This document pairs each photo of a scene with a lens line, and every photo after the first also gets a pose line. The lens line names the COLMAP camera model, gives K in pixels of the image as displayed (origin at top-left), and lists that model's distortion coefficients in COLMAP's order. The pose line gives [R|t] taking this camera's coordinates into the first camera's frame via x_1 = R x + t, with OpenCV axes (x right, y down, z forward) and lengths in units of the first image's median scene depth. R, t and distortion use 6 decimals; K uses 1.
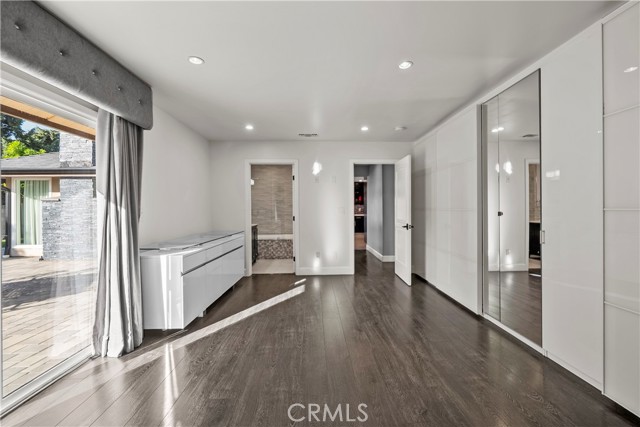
lens RADIAL K [[254.8, 0, 328.2], [0, 254.8, 212.6], [0, 0, 1]] dist [-0.001019, -0.000093]
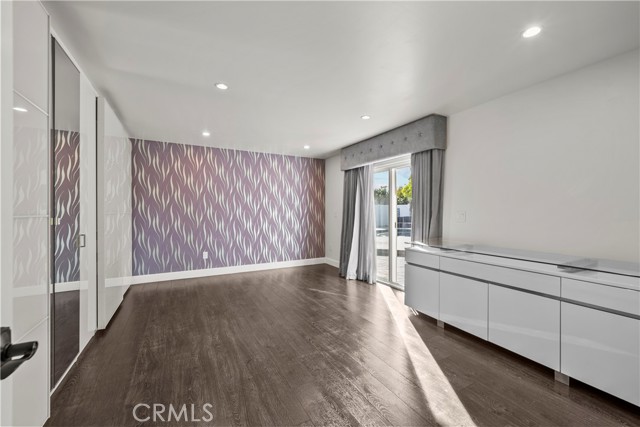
lens RADIAL K [[254.8, 0, 328.2], [0, 254.8, 212.6], [0, 0, 1]] dist [-0.001019, -0.000093]
pose [[-0.887818, 0.008499, -0.460117, 0.288651], [-0.000083, 0.999826, 0.018628, -0.026743], [0.460195, 0.016576, -0.887663, 1.578607]]
